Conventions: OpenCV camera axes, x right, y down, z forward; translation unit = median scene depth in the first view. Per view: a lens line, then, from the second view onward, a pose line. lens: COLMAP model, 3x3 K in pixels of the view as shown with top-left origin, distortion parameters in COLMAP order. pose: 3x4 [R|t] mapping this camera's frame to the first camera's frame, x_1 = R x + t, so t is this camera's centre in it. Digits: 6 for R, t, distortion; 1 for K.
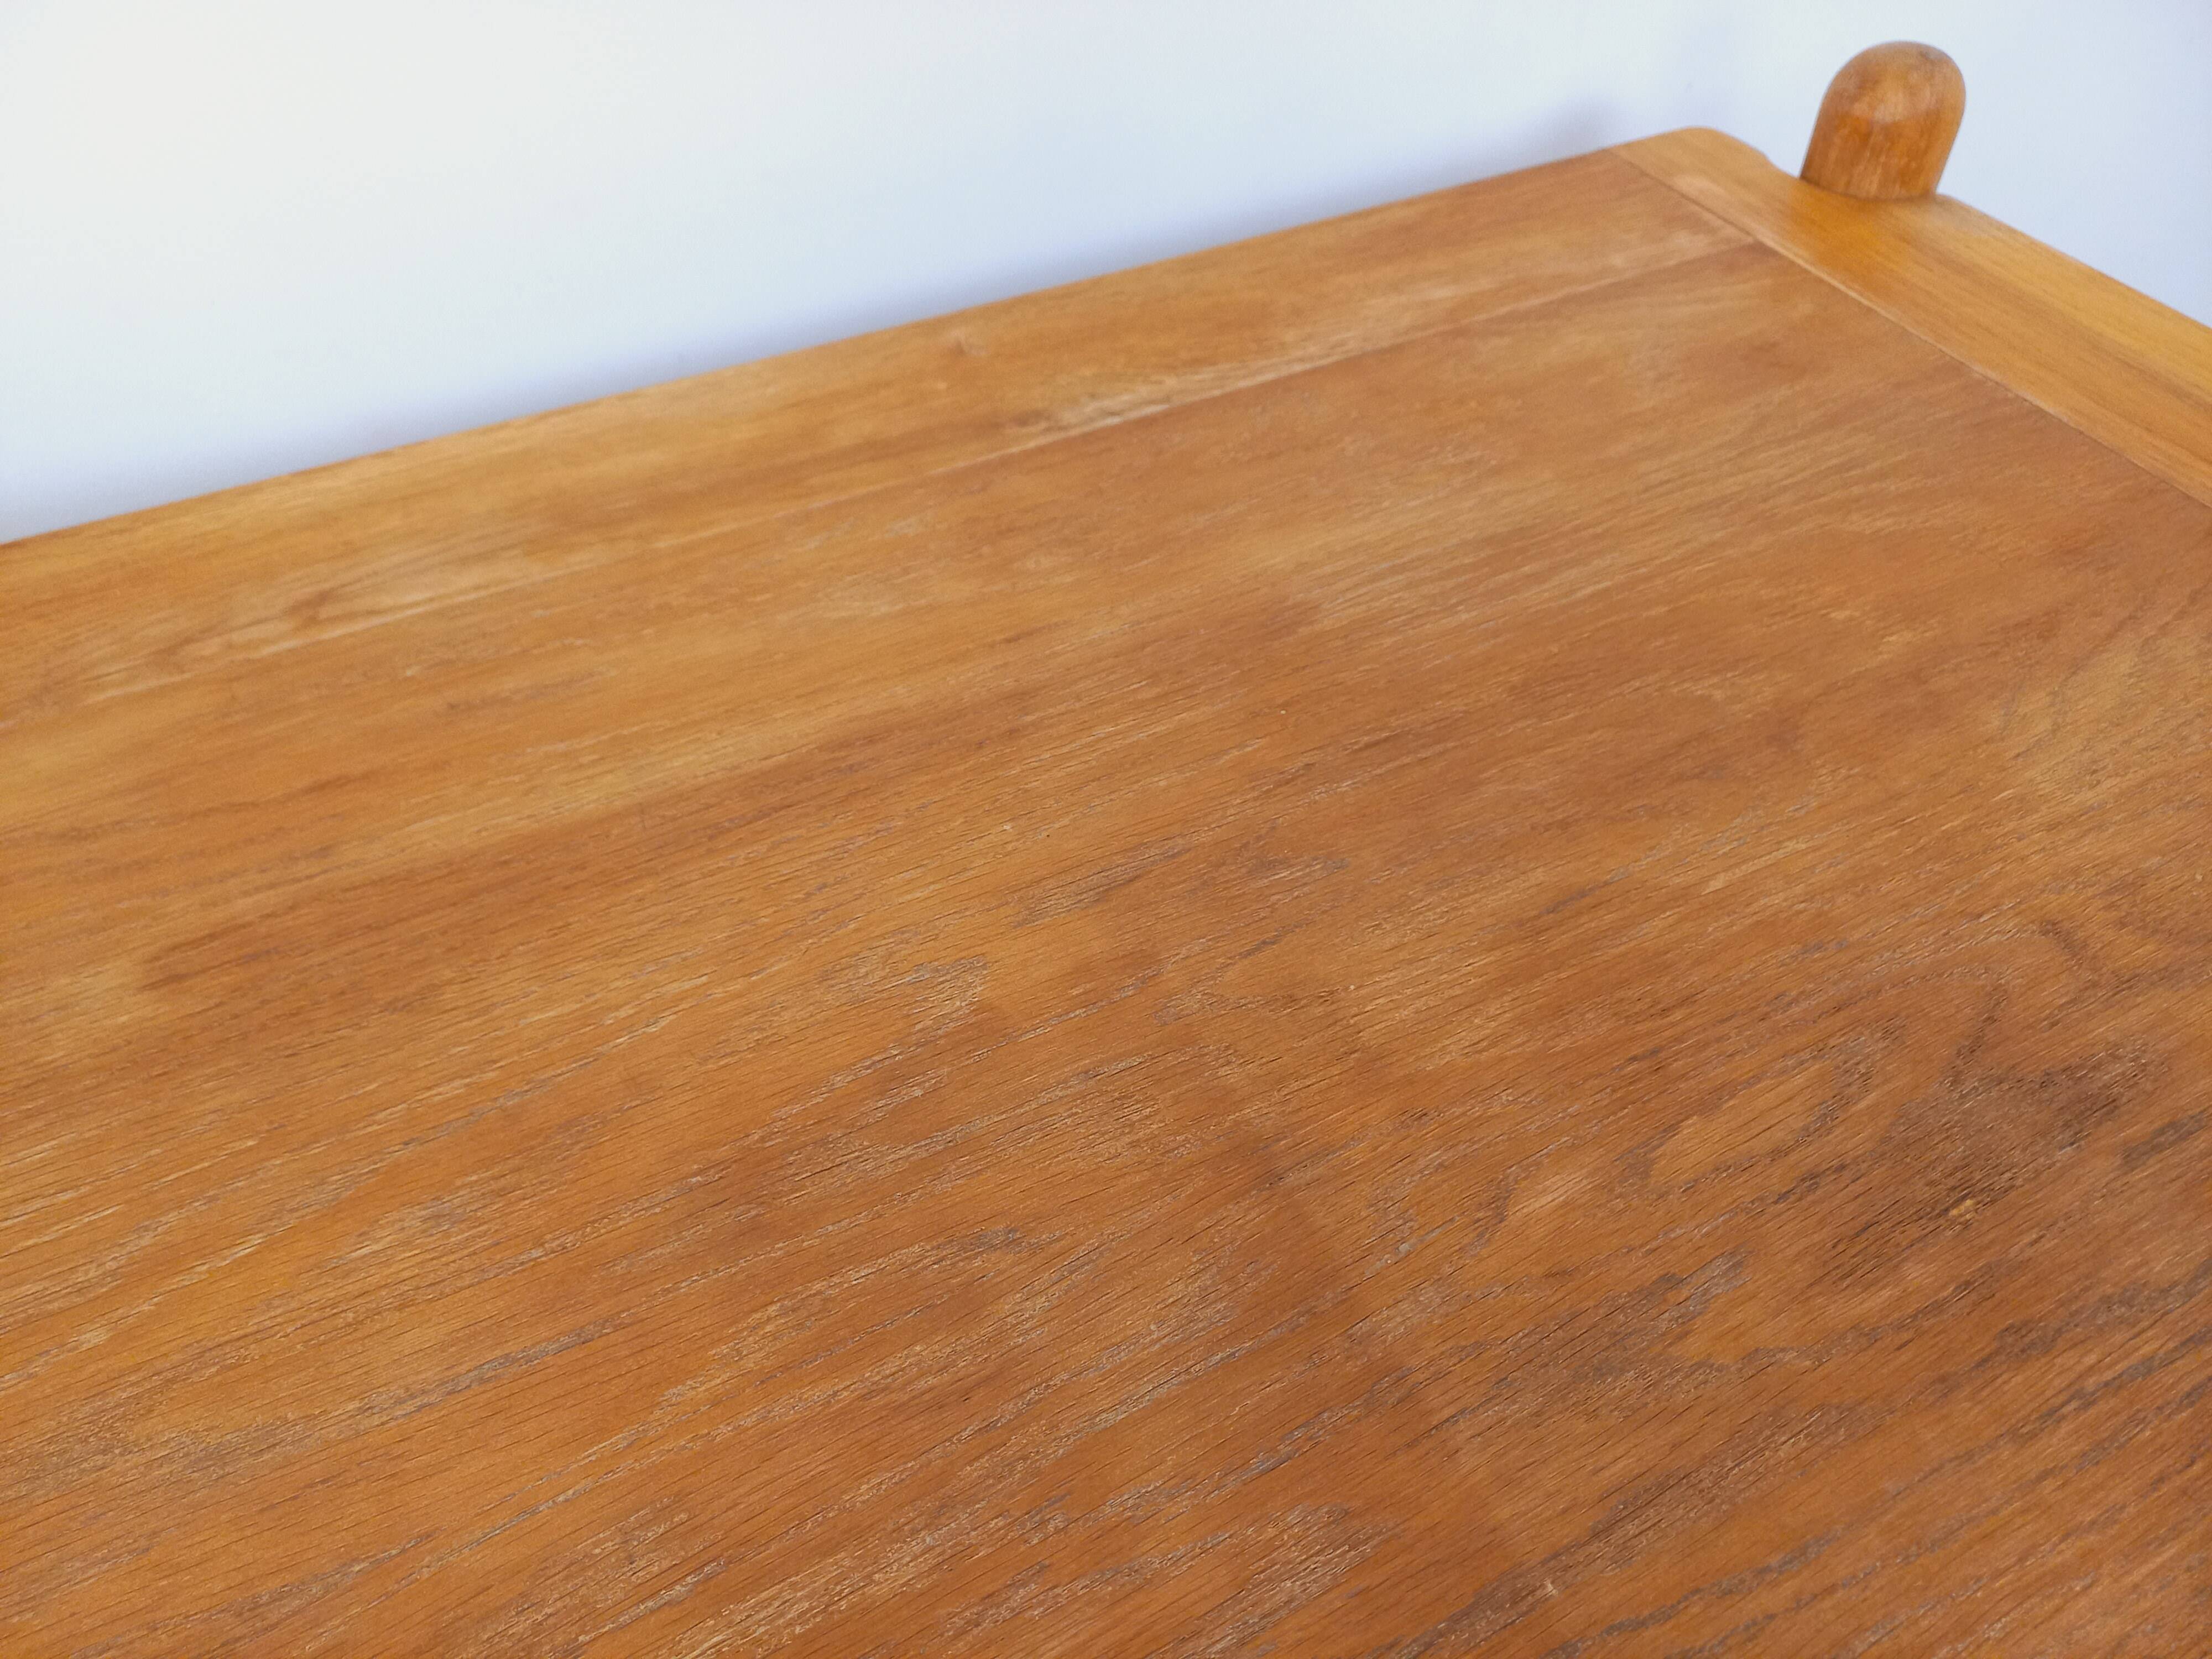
lens RADIAL K [[1648.4, 0, 1107.4], [0, 1648.4, 811.4], [0, 0, 1]] dist [0.058374, -0.059247]
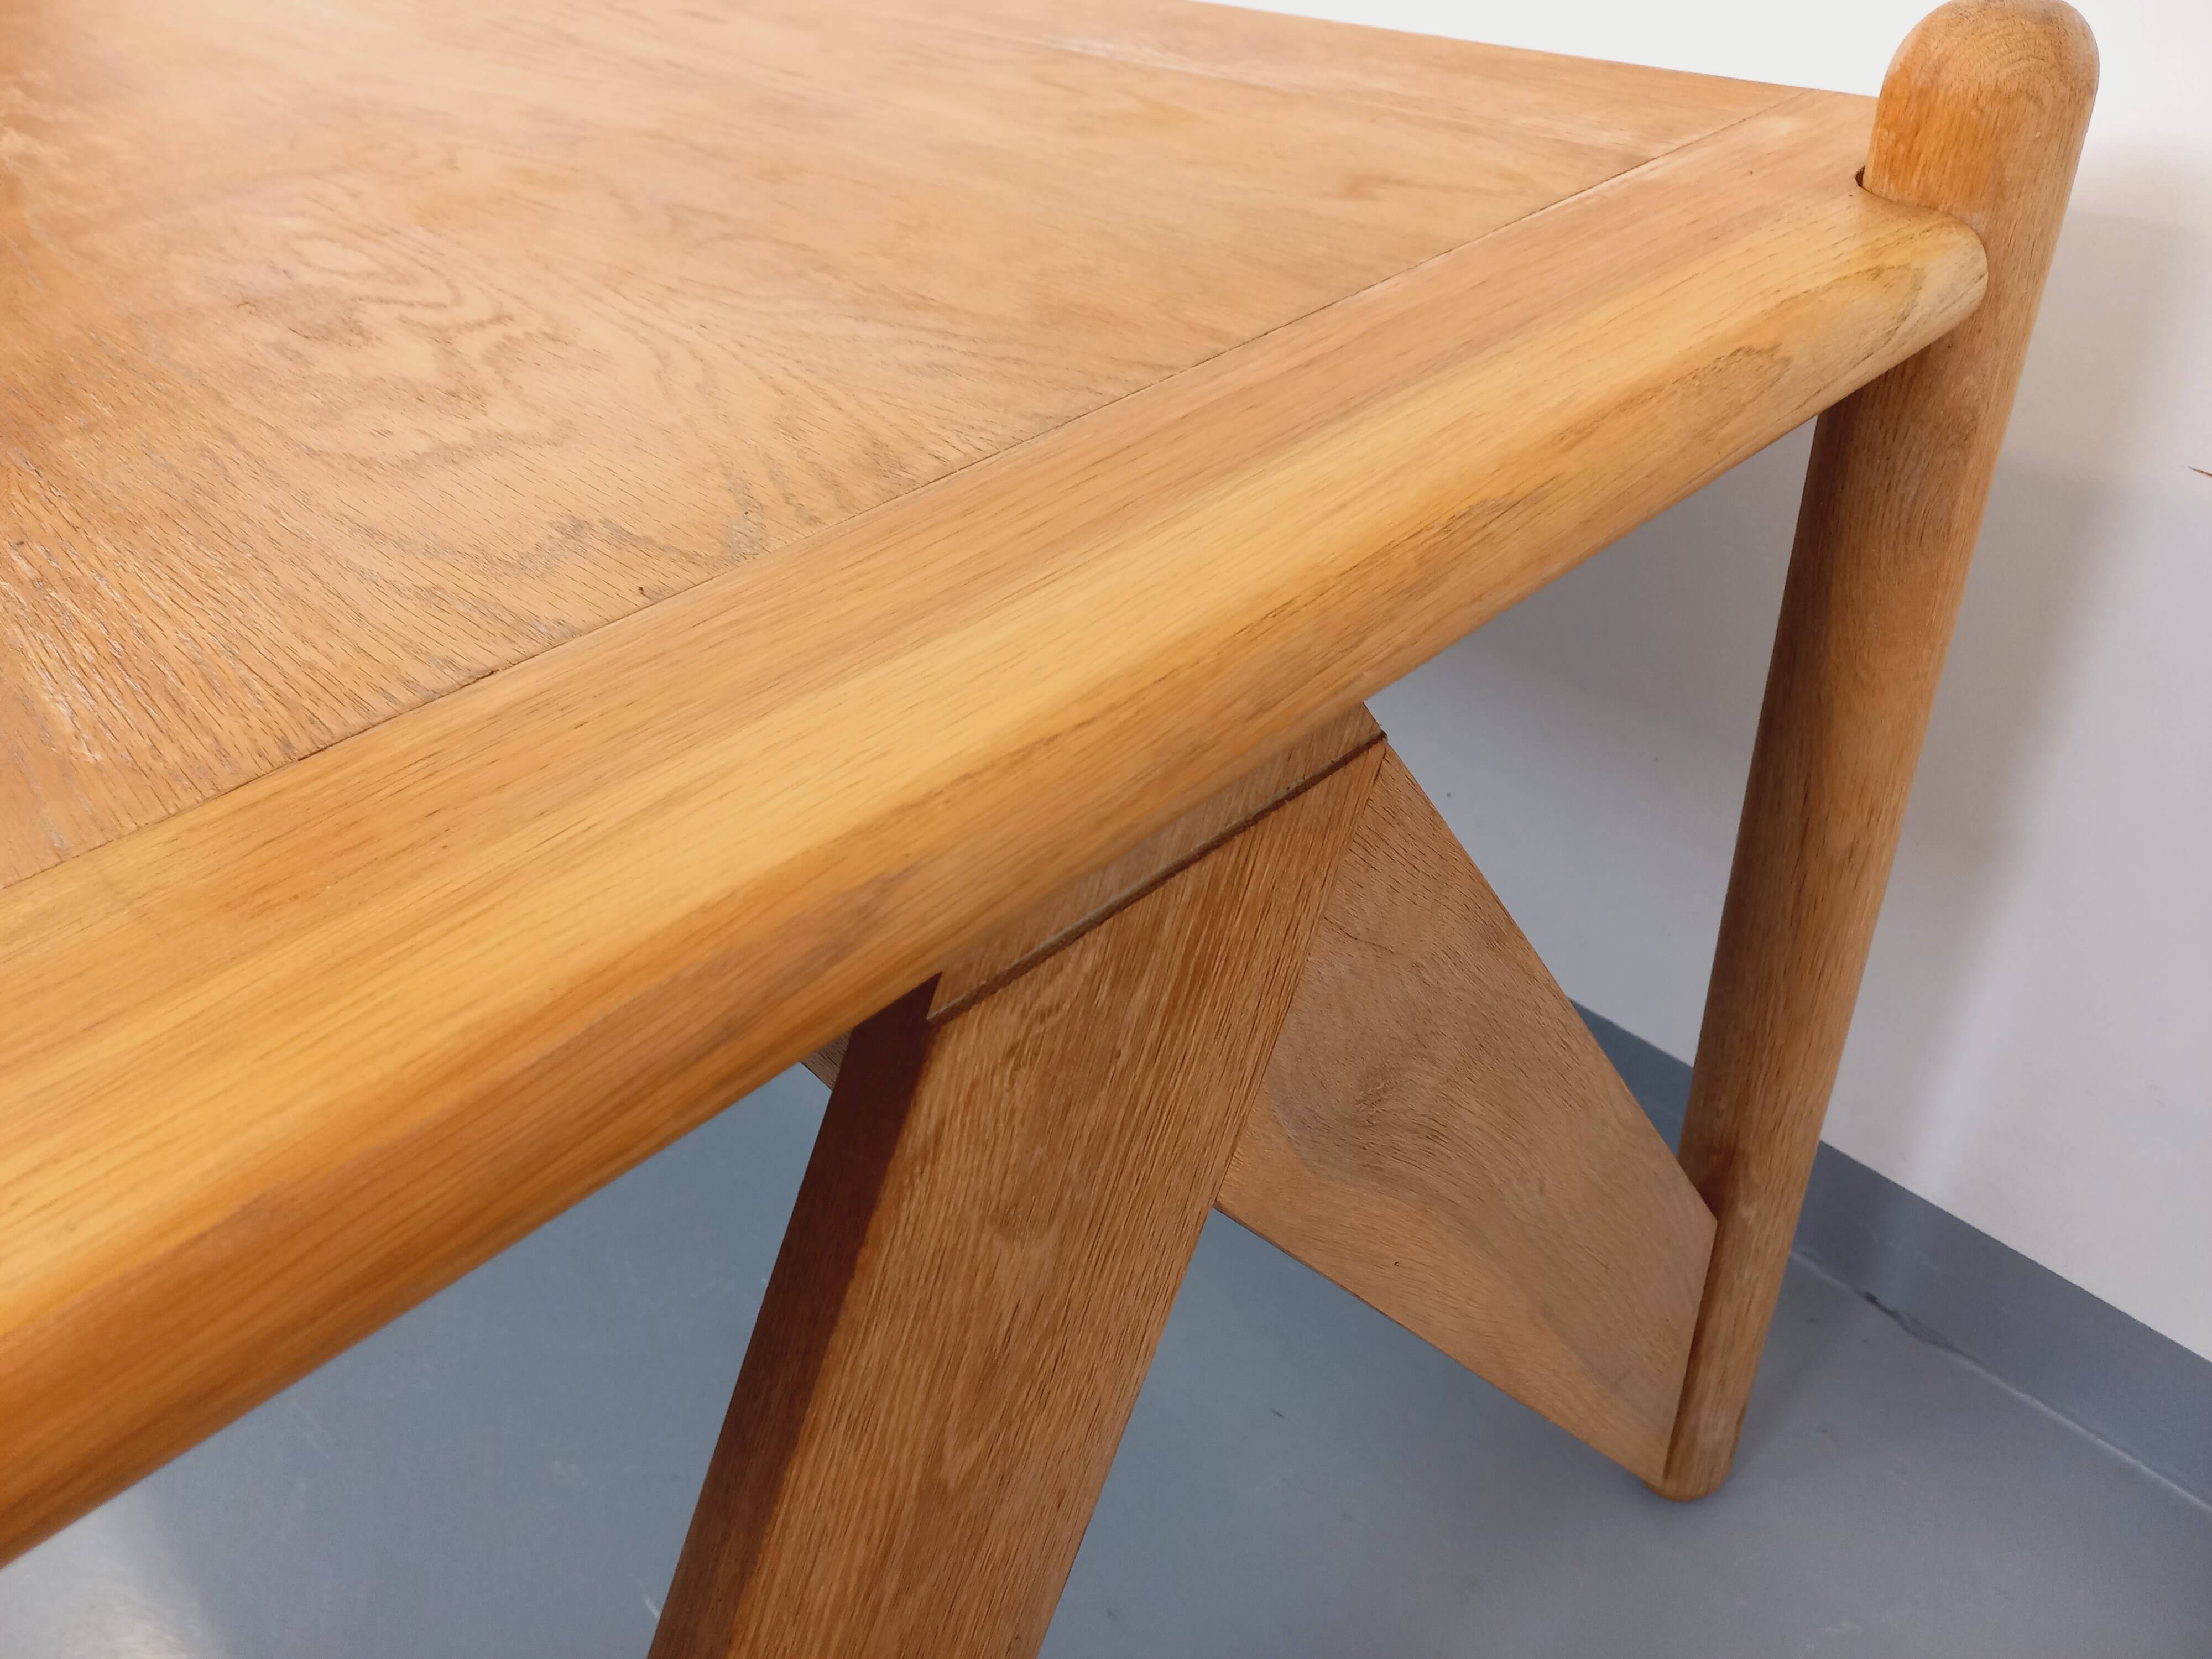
lens RADIAL K [[1648.4, 0, 1116.9], [0, 1648.4, 801.3], [0, 0, 1]] dist [0.058374, -0.059247]
pose [[0.271467, 0.564995, -0.779157, 1.509853], [-0.630080, 0.716290, 0.299880, -0.264745], [0.727533, 0.409524, 0.550442, 0.665478]]
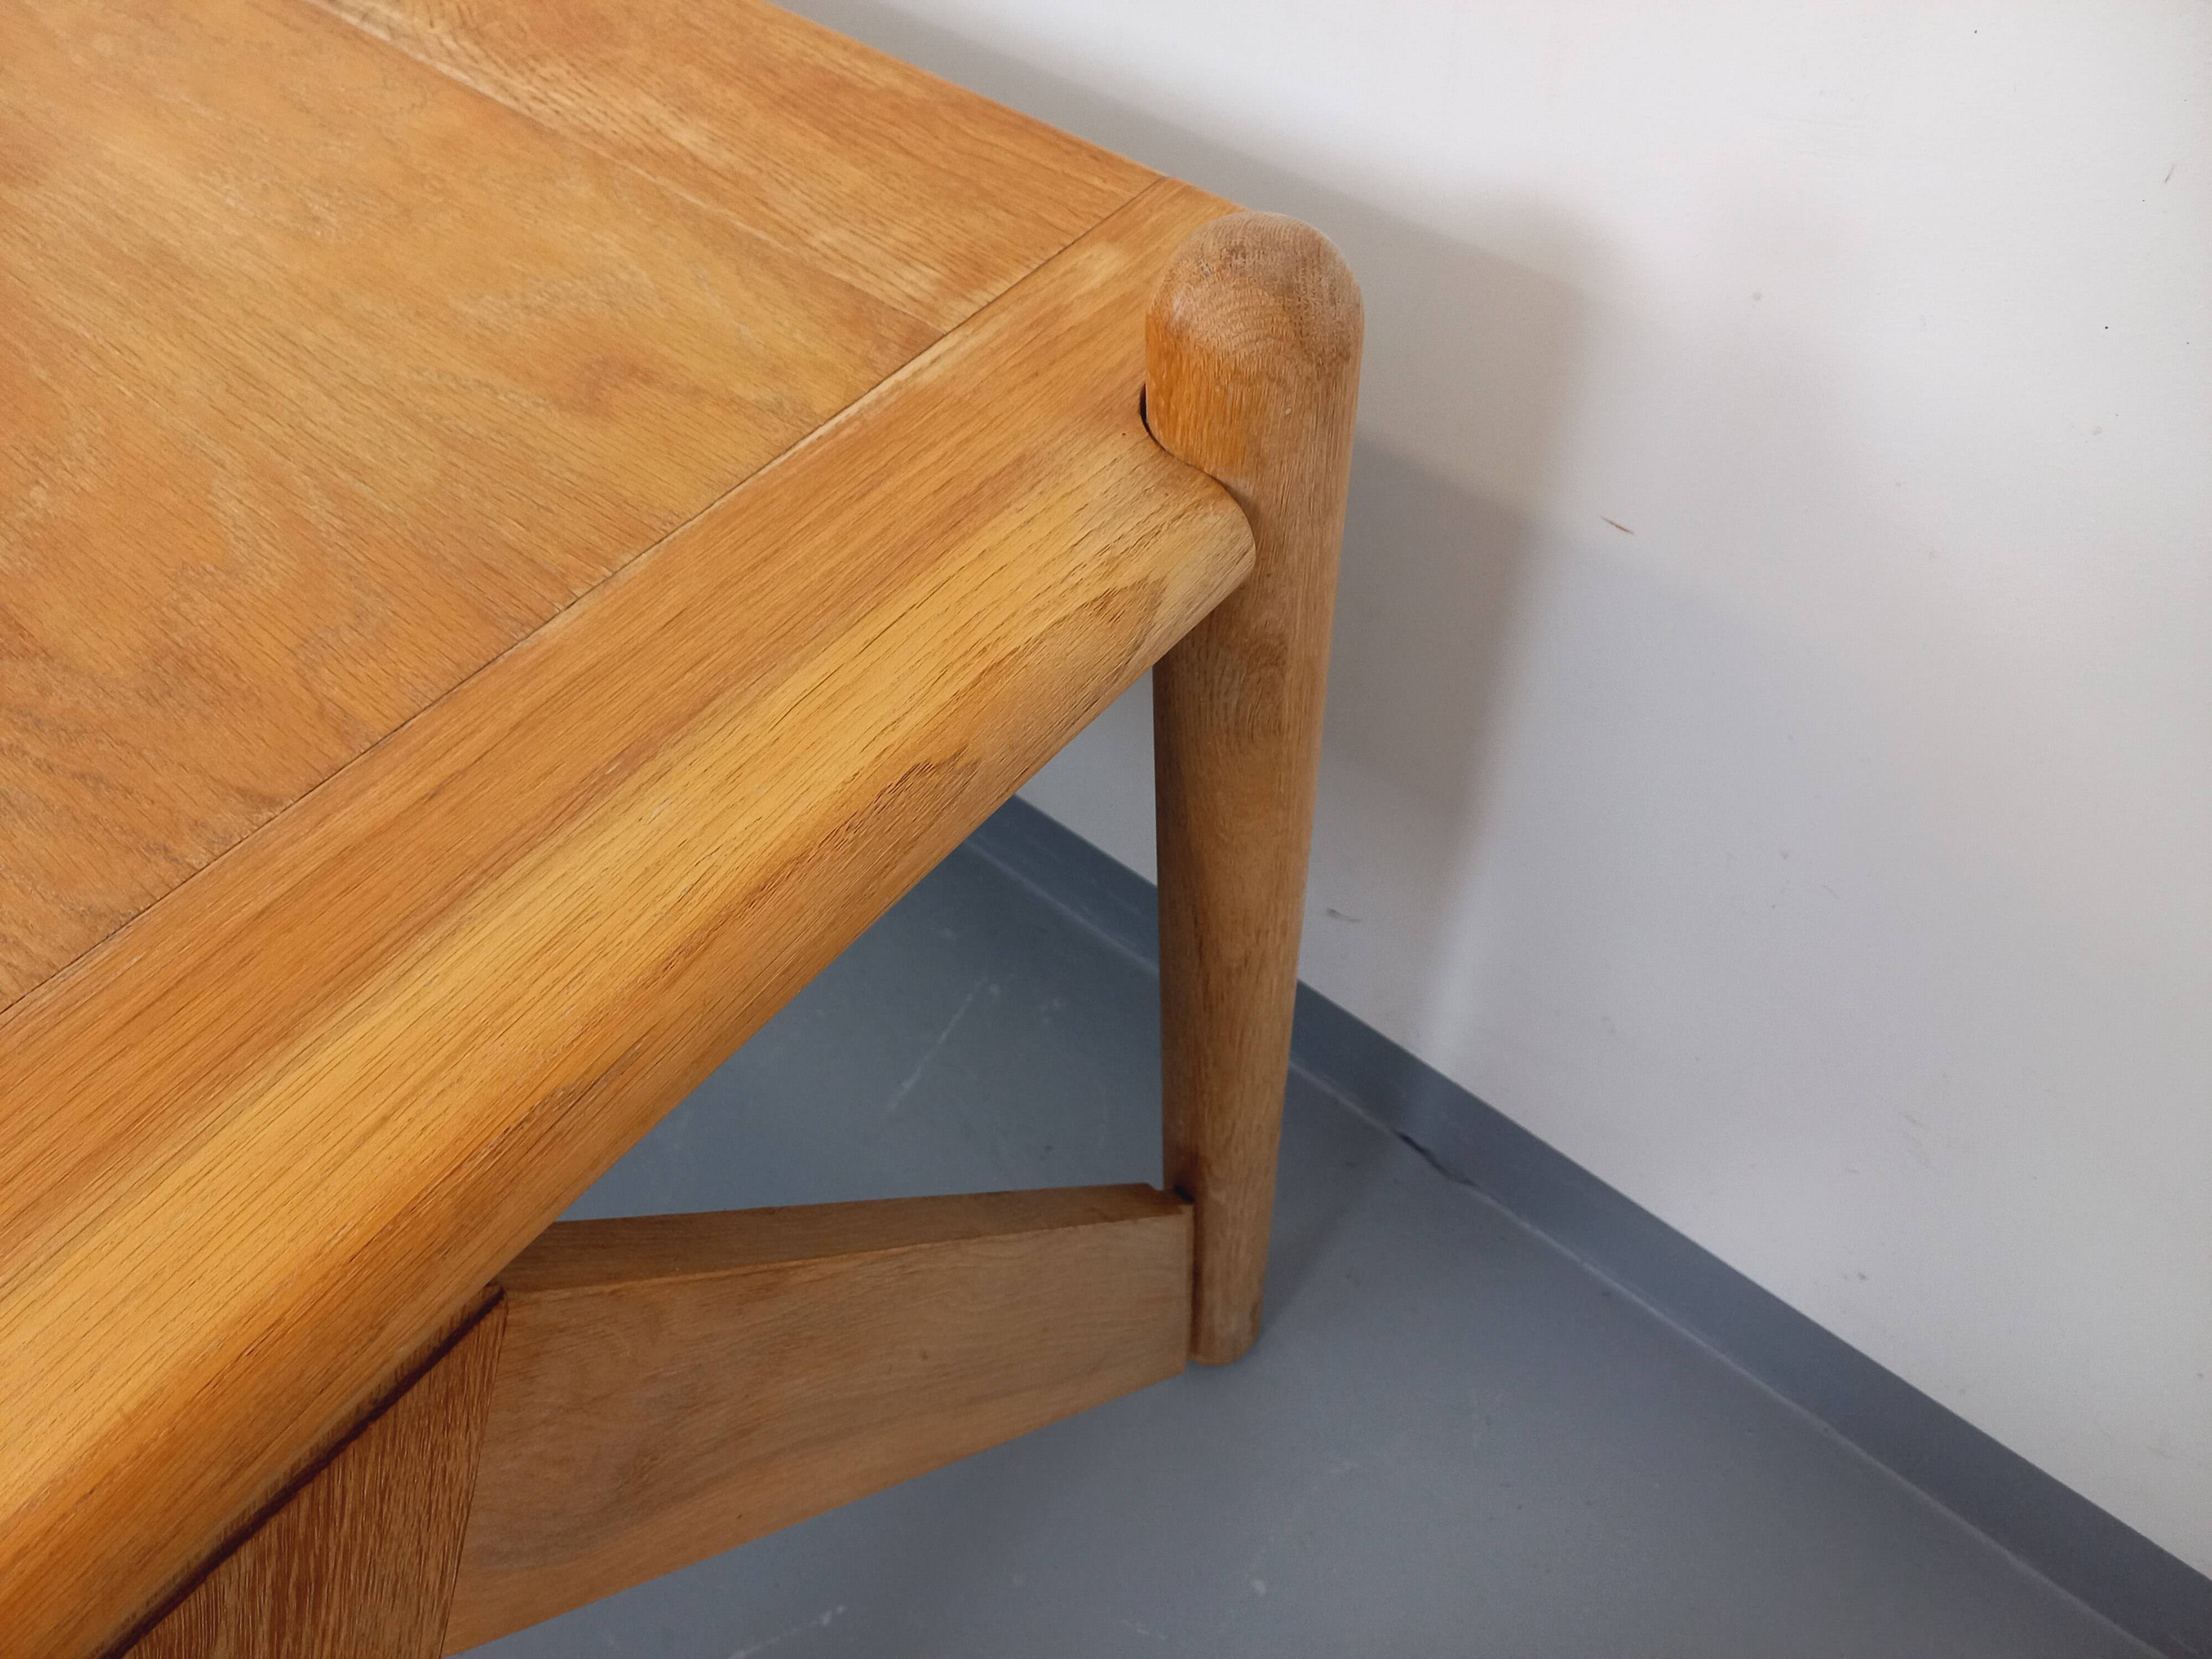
lens RADIAL K [[1648.4, 0, 1108.4], [0, 1648.4, 791.5], [0, 0, 1]] dist [0.058374, -0.059247]
pose [[0.397344, 0.719245, -0.569916, 1.284768], [-0.627175, 0.666210, 0.403505, -0.725273], [0.669903, 0.197107, 0.715807, 0.785474]]
